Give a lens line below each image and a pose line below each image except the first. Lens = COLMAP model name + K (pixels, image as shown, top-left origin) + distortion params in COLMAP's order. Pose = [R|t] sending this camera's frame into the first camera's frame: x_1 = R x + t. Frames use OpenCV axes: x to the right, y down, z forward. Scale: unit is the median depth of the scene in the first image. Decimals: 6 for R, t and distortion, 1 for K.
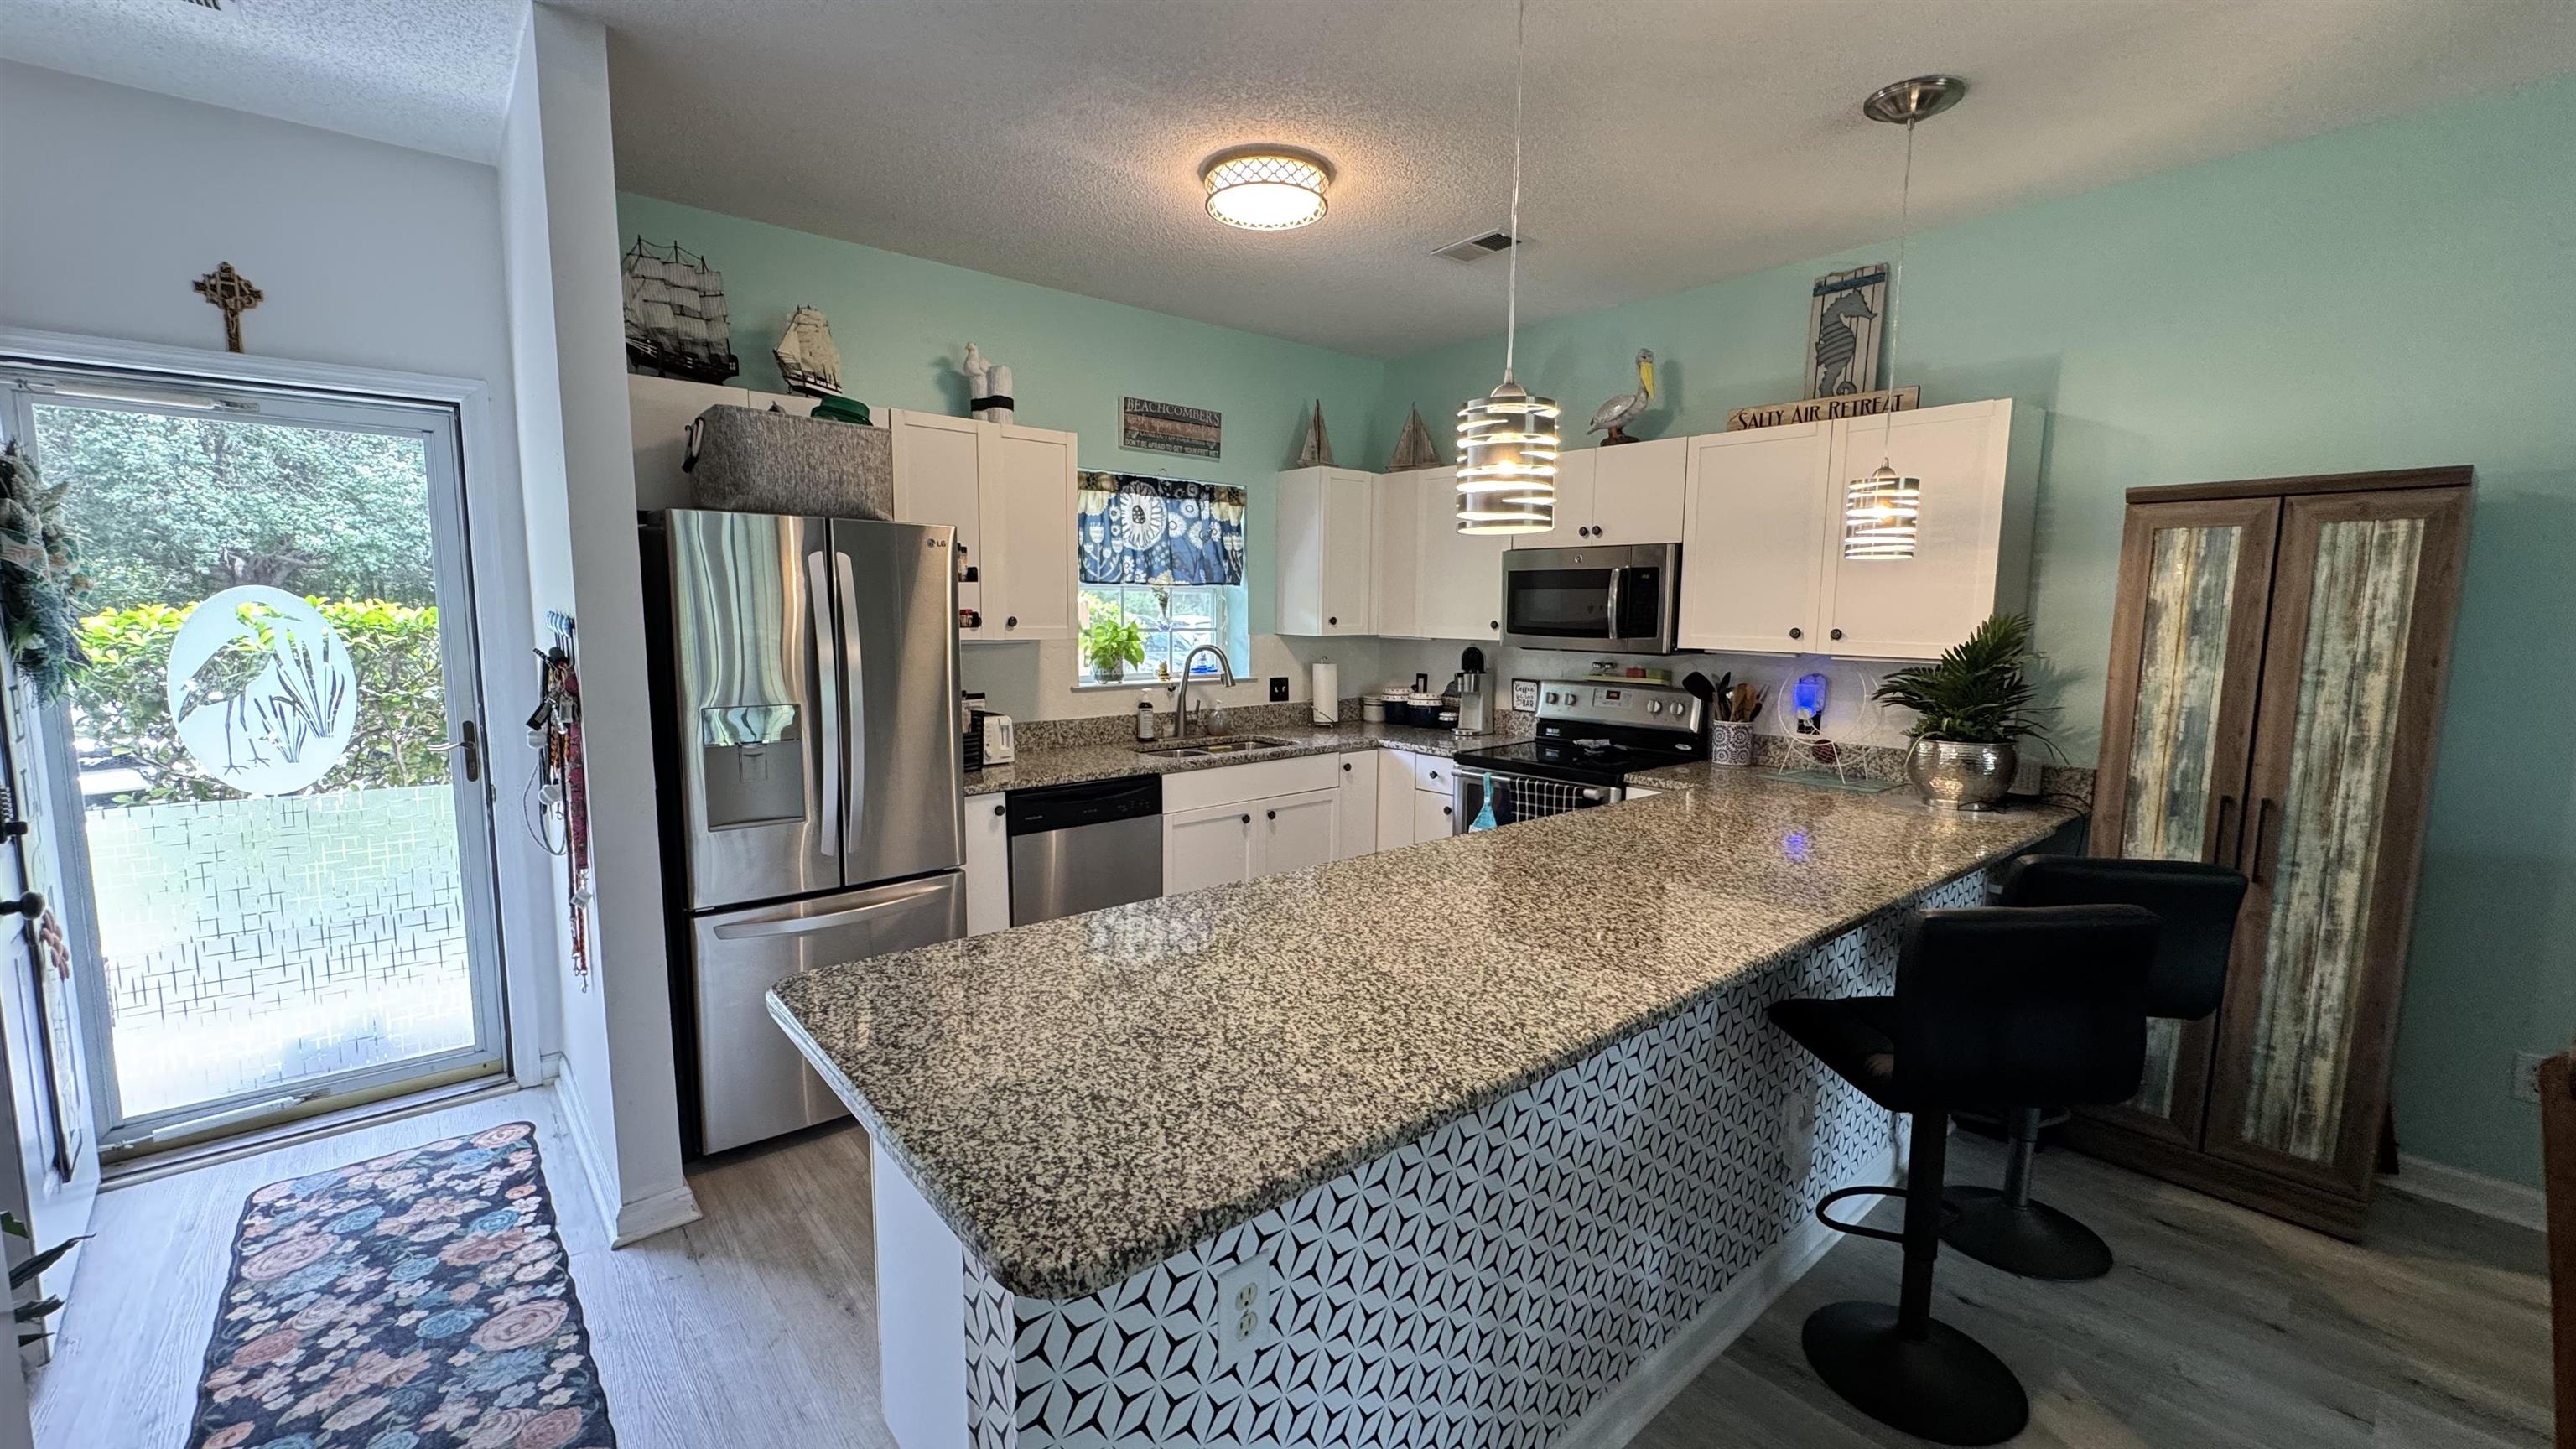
lens RADIAL K [[1031.7, 0, 1288.0], [0, 1031.7, 724.5], [0, 0, 1]] dist [-0.002293, 0.000420]
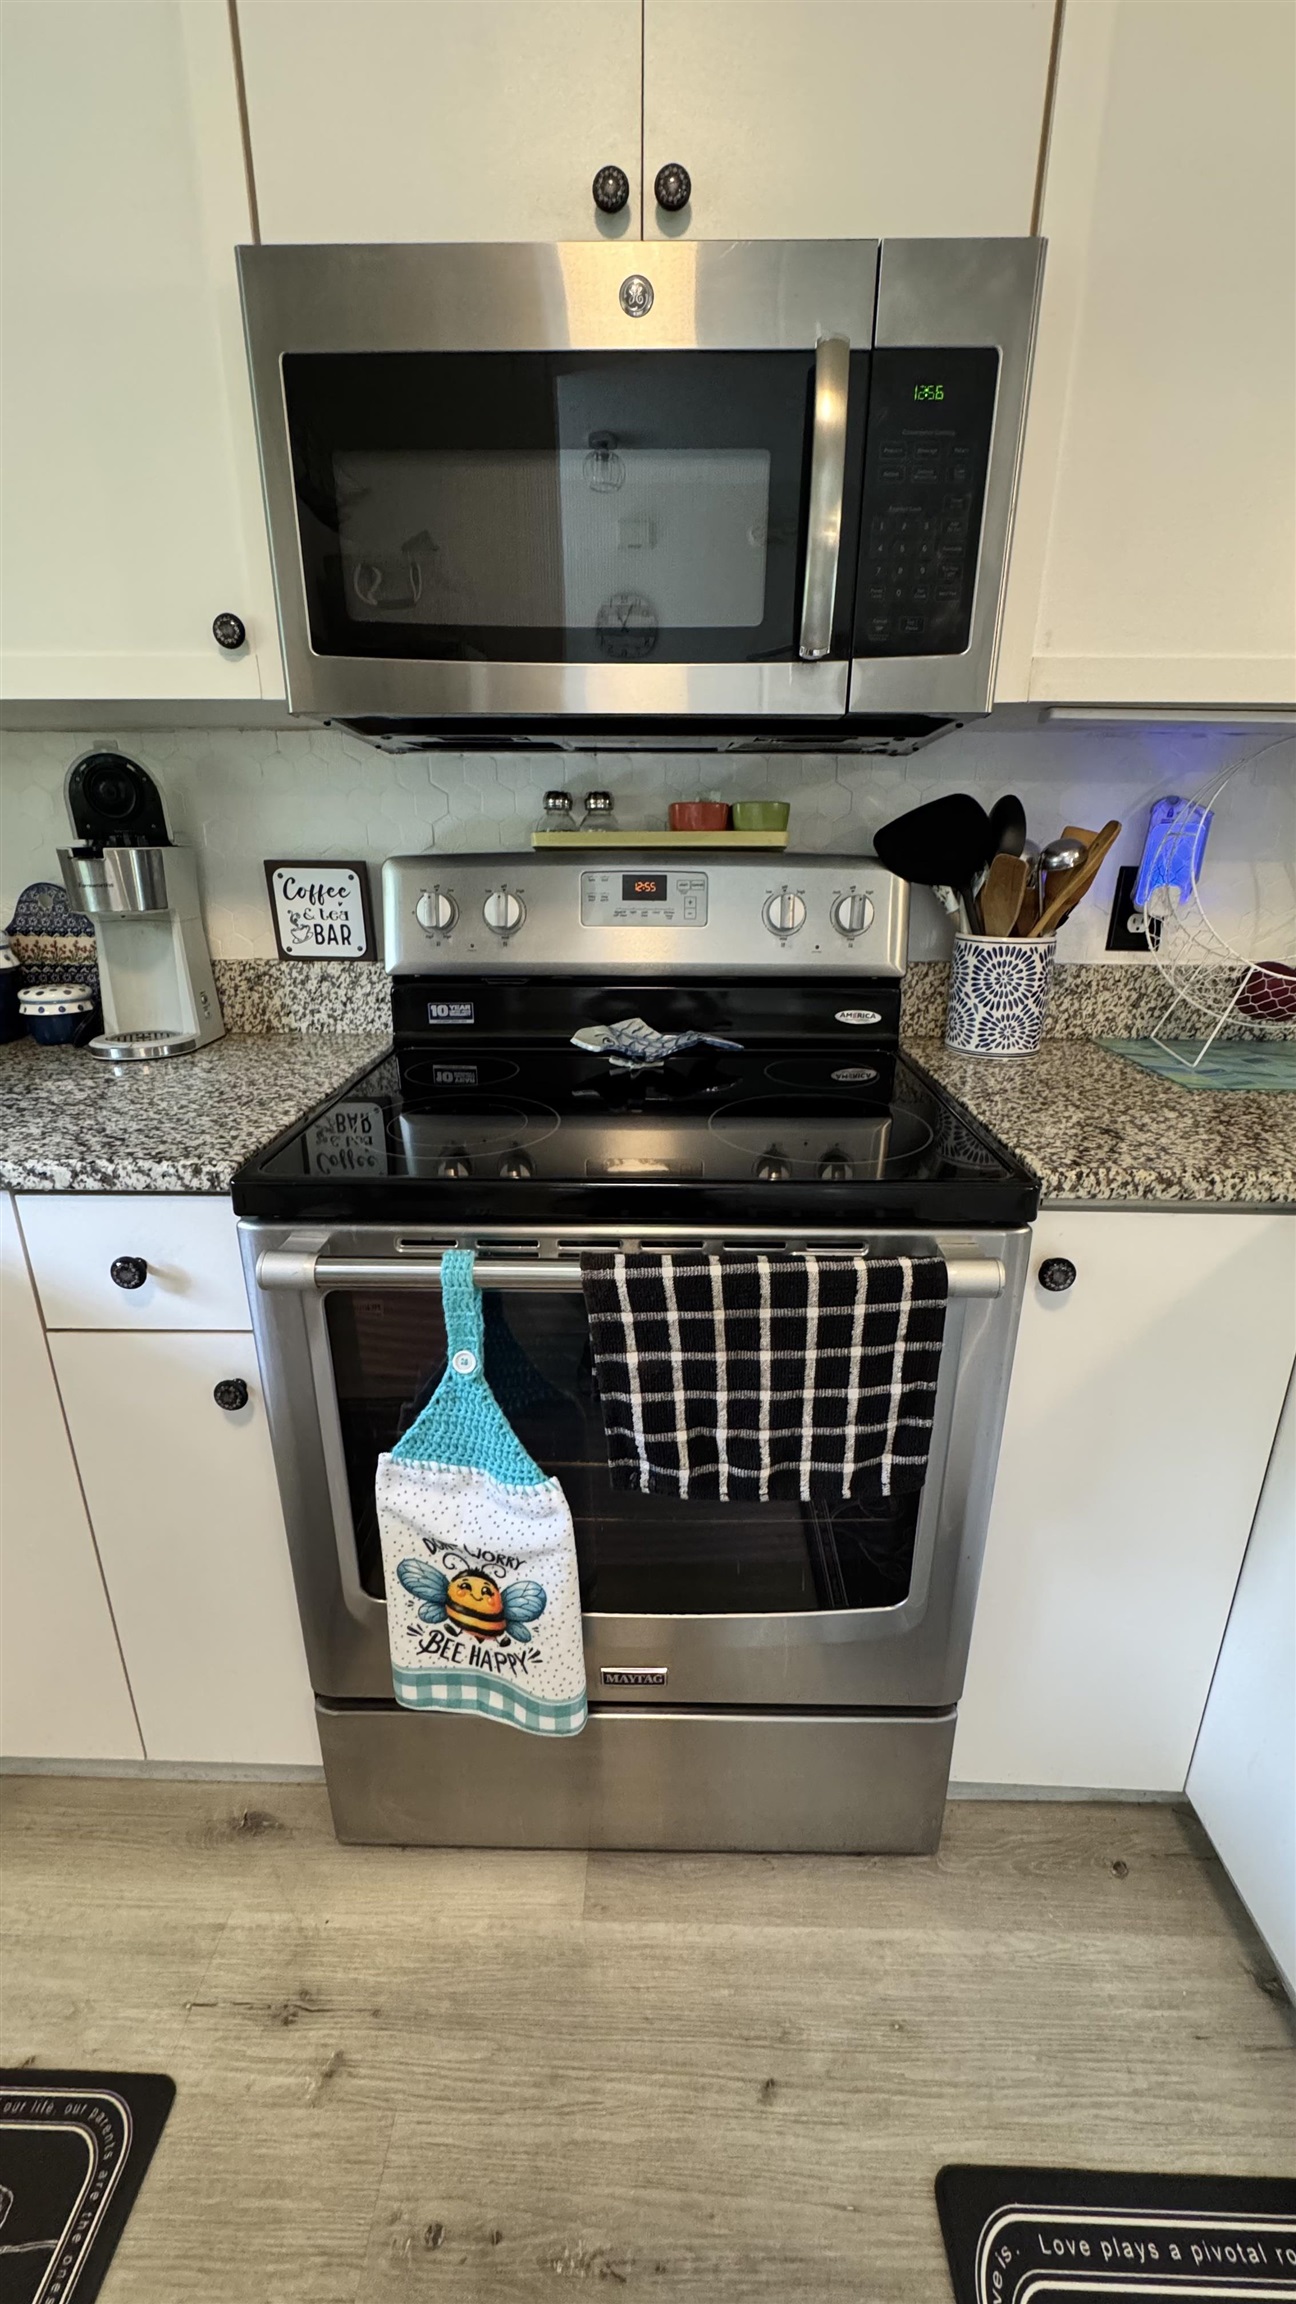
lens RADIAL K [[922.7, 0, 648.0], [0, 922.7, 1152.0], [0, 0, 1]] dist [-0.002293, 0.000420]
pose [[0.668504, -0.246531, 0.701659, 0.127619], [0.086000, 0.962755, 0.256332, -0.035941], [-0.738720, -0.111016, 0.664807, 1.258680]]
